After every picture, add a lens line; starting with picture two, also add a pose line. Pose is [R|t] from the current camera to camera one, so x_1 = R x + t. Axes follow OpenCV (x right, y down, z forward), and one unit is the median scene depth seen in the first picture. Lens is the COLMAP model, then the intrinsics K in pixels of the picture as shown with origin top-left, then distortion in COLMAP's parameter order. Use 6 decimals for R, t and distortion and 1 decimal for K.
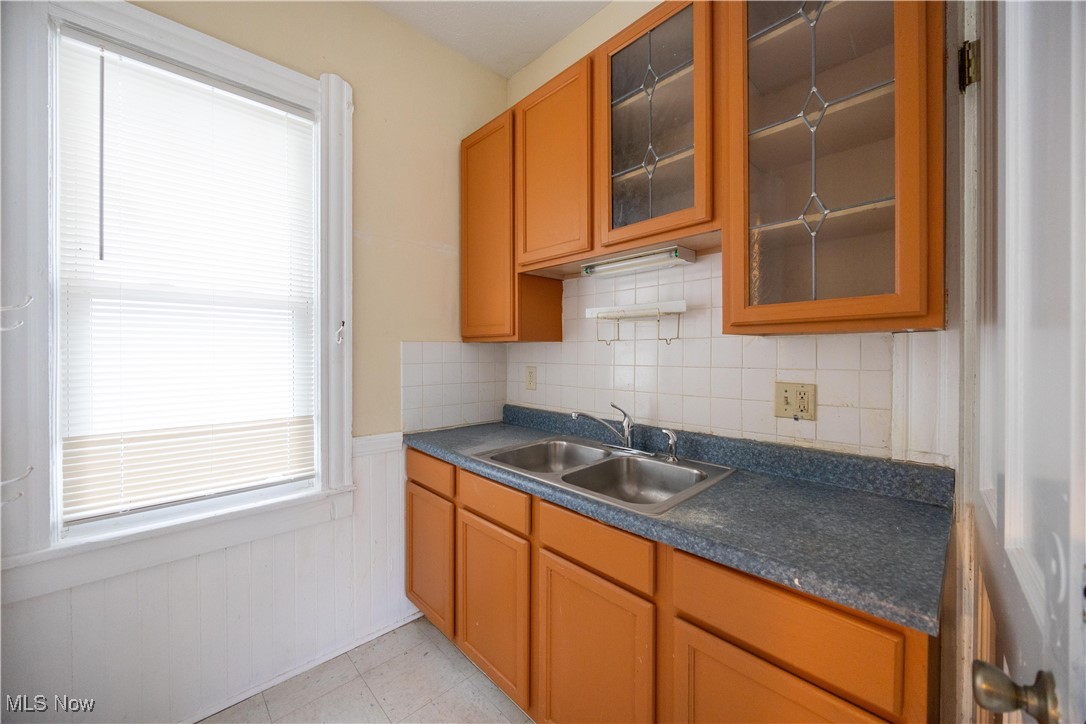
lens RADIAL K [[411.2, 0, 536.3], [0, 411.2, 357.6], [0, 0, 1]] dist [-0.007707, 0.001263]
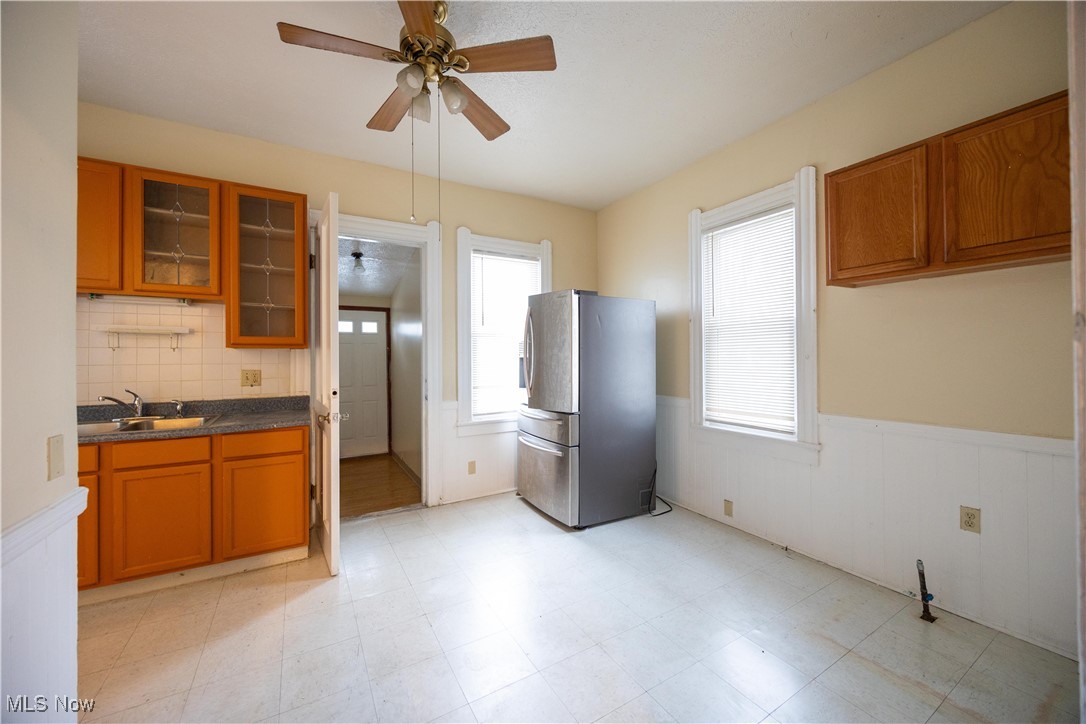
lens RADIAL K [[411.2, 0, 542.6], [0, 411.2, 357.6], [0, 0, 1]] dist [-0.007707, 0.001263]
pose [[0.227982, 0.001364, 0.973664, -1.302860], [0.012175, 0.999917, -0.004251, 0.026556], [-0.973589, 0.012824, 0.227947, -1.161711]]
